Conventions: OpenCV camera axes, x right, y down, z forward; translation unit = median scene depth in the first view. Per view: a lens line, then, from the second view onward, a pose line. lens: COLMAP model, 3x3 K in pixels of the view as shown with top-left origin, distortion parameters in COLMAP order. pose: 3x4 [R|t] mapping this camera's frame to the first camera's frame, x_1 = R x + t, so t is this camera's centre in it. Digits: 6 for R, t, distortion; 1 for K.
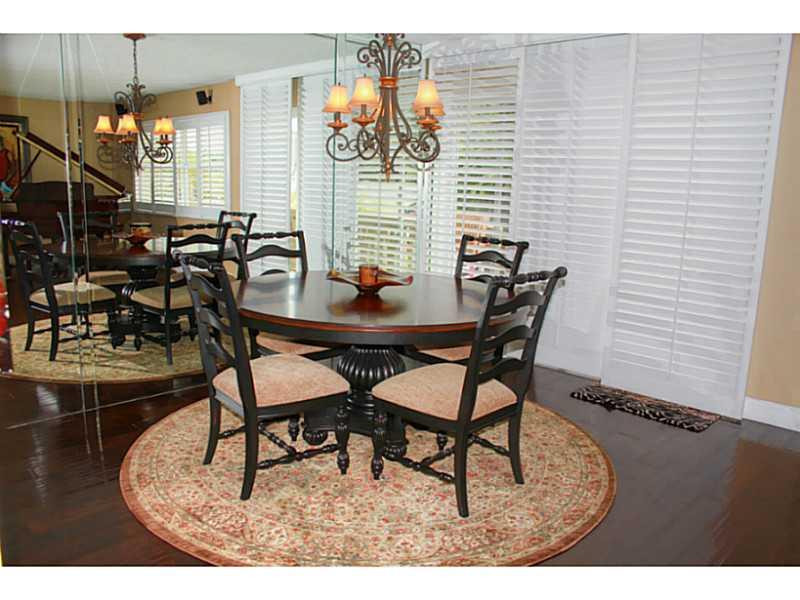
lens RADIAL K [[659.1, 0, 400.4], [0, 659.1, 303.6], [0, 0, 1]] dist [-0.159267, 0.141140]
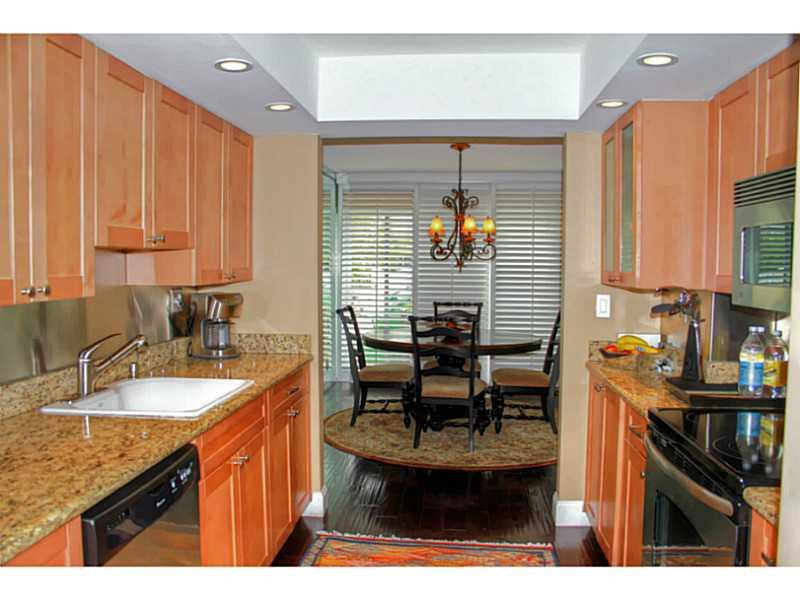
lens RADIAL K [[659.1, 0, 400.4], [0, 659.1, 303.6], [0, 0, 1]] dist [-0.159267, 0.141140]
pose [[0.767053, -0.062405, 0.638542, -1.326020], [0.138351, 0.987932, -0.069643, 0.002524], [-0.626490, 0.141763, 0.766430, -0.269323]]
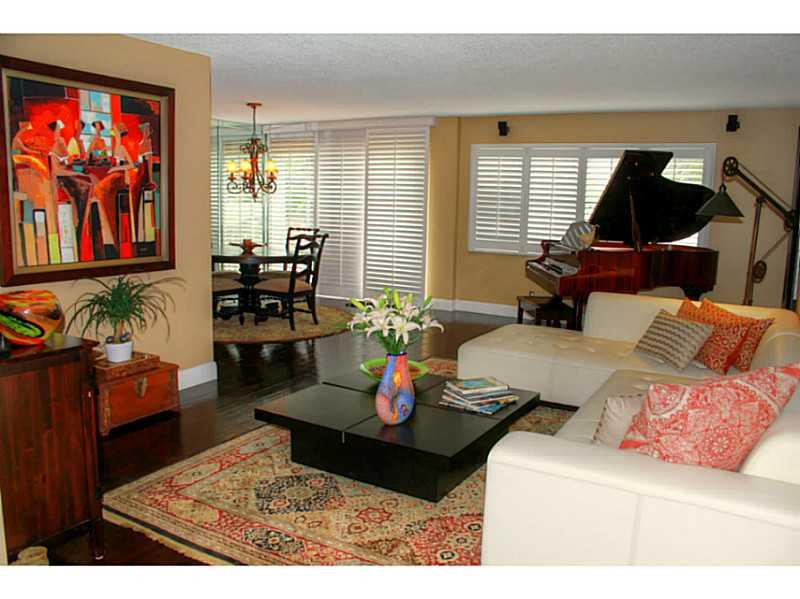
lens RADIAL K [[659.1, 0, 400.4], [0, 659.1, 303.1], [0, 0, 1]] dist [-0.159267, 0.141140]
pose [[0.968349, -0.044467, 0.245608, -0.106196], [0.053404, 0.998127, -0.029847, 0.277356], [-0.243820, 0.042018, 0.968910, -1.401124]]
